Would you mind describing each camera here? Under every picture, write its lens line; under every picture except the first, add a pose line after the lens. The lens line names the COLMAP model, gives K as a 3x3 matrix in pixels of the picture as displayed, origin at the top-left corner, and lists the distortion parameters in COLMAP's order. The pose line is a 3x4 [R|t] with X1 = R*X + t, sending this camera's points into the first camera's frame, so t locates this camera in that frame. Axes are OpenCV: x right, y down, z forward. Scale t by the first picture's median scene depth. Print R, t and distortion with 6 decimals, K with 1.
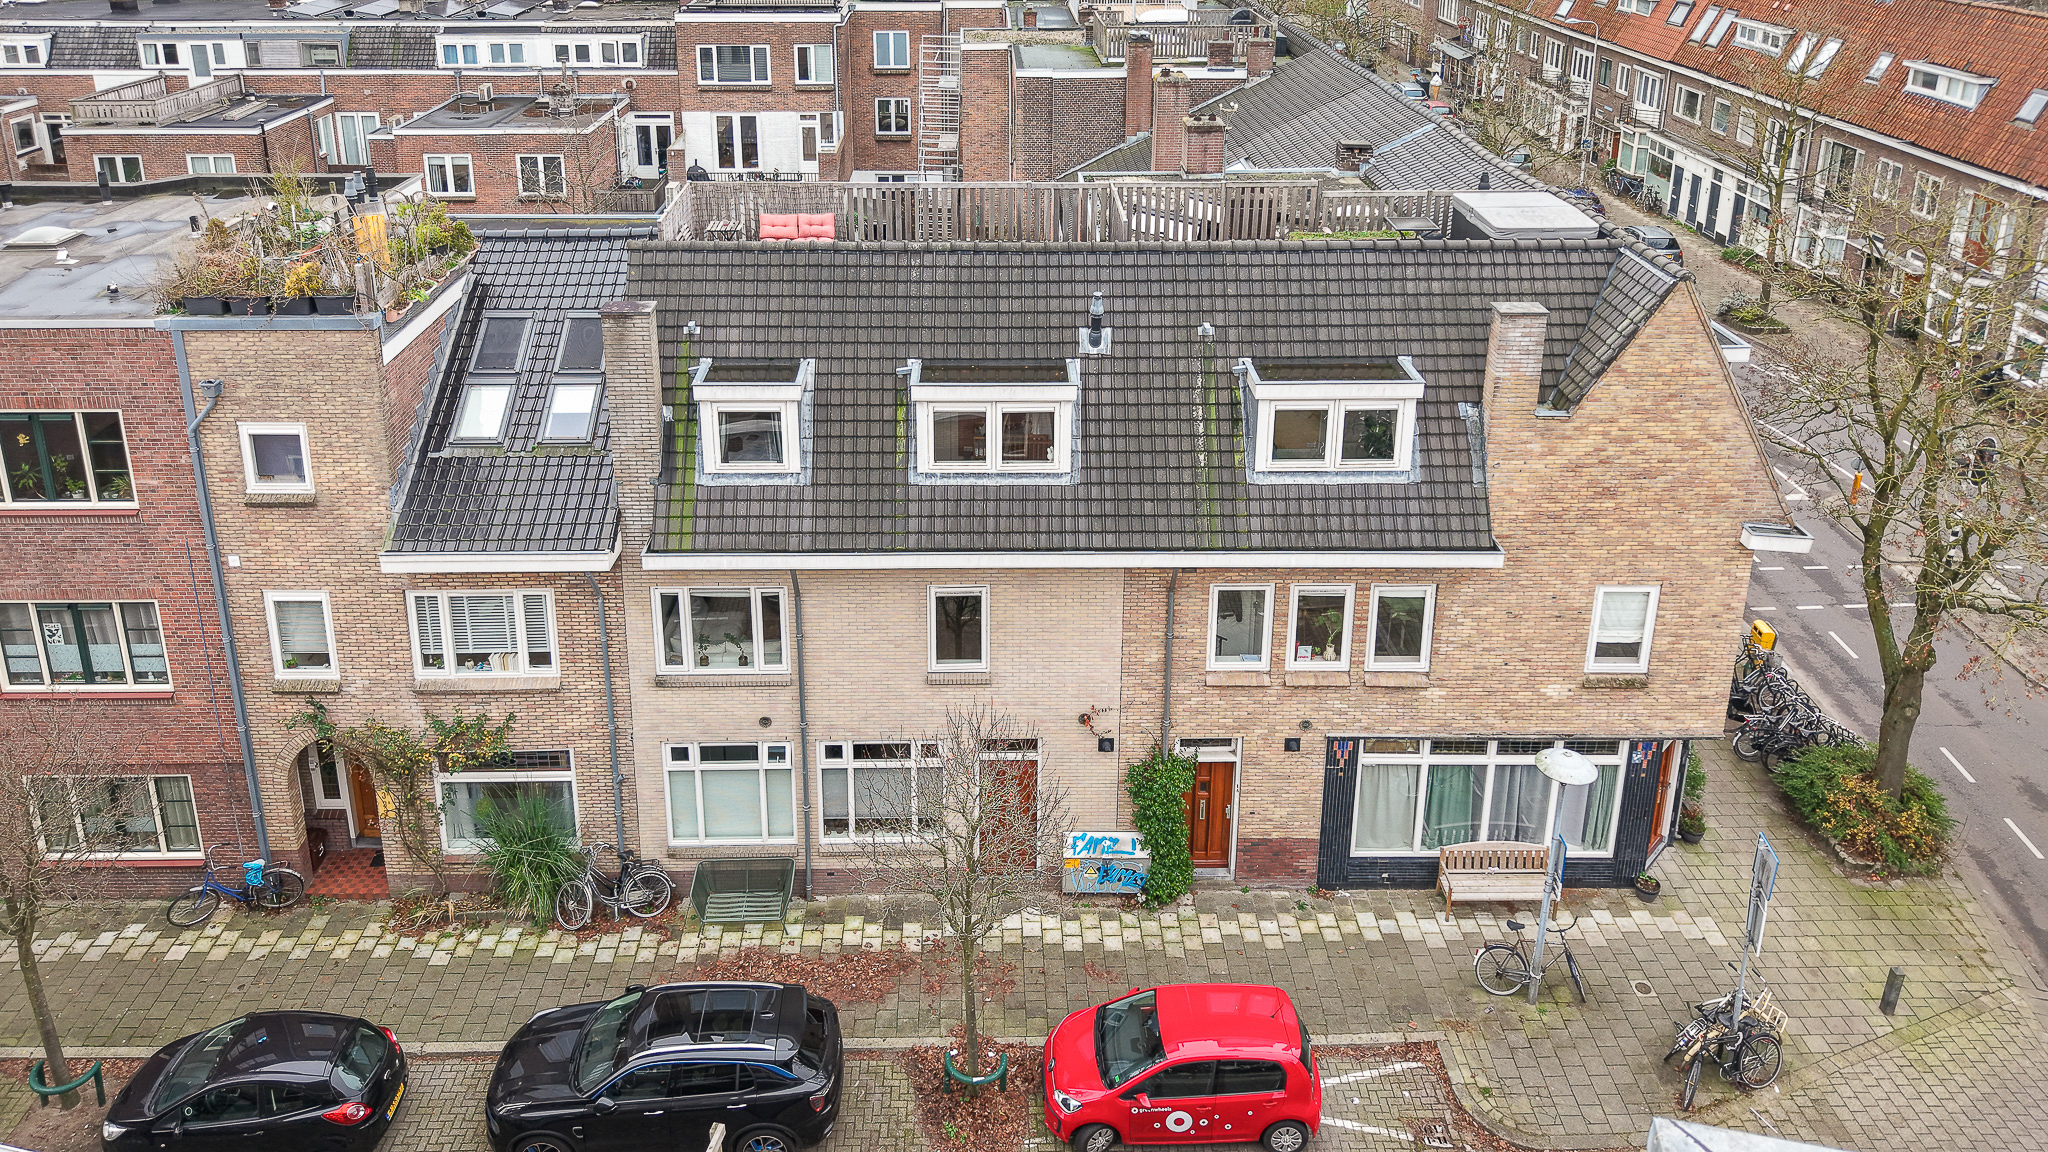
lens RADIAL K [[1395.7, 0, 1024.0], [0, 1395.7, 576.0], [0, 0, 1]] dist [0.057124, -0.069352]
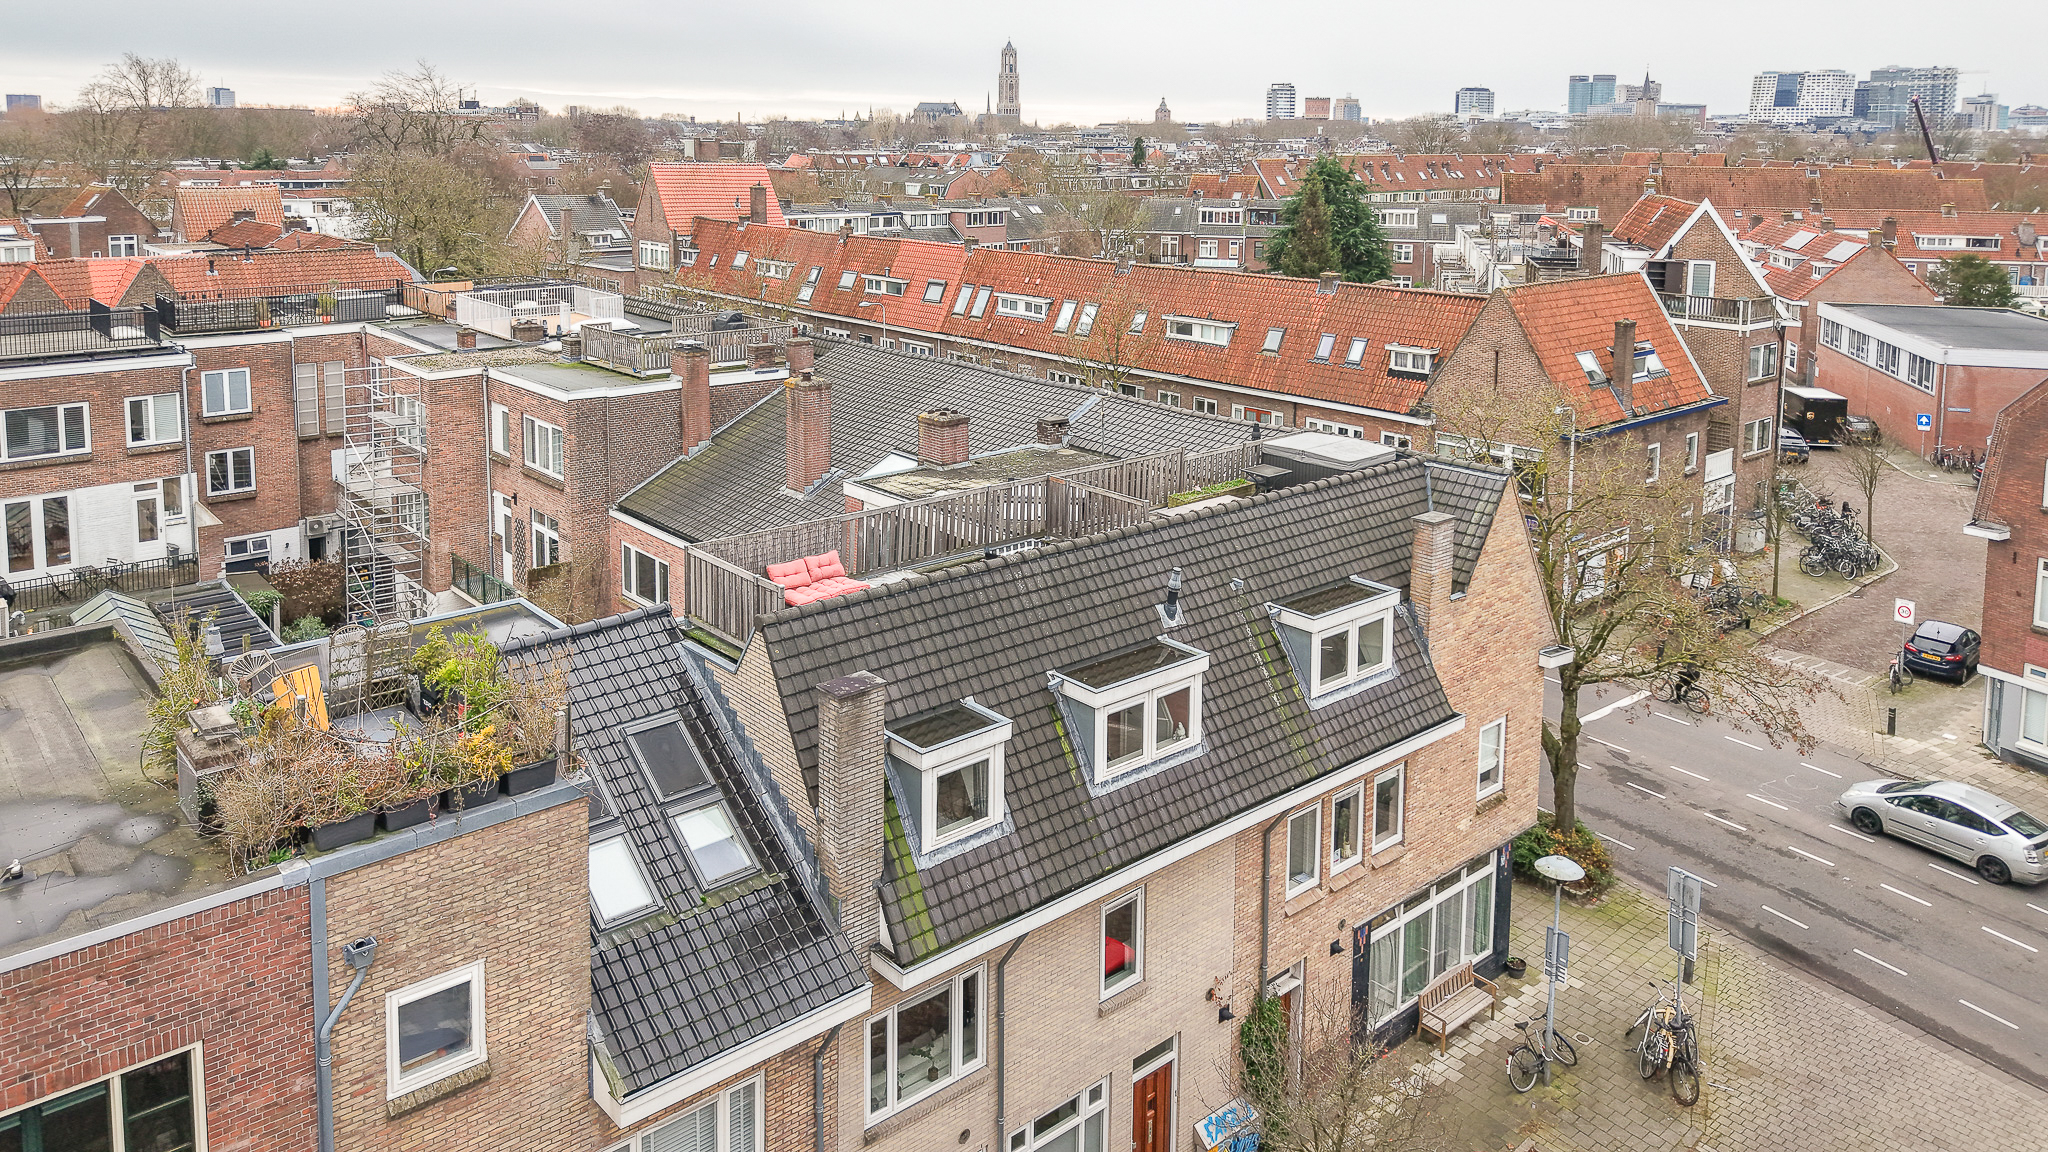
lens RADIAL K [[1538.1, 0, 1024.0], [0, 1538.1, 576.0], [0, 0, 1]] dist [0.001941, 0.001253]
pose [[0.723508, -0.184430, 0.665223, -0.706010], [0.313140, 0.946485, -0.078168, -0.129767], [-0.615207, 0.264863, 0.742541, 0.202293]]
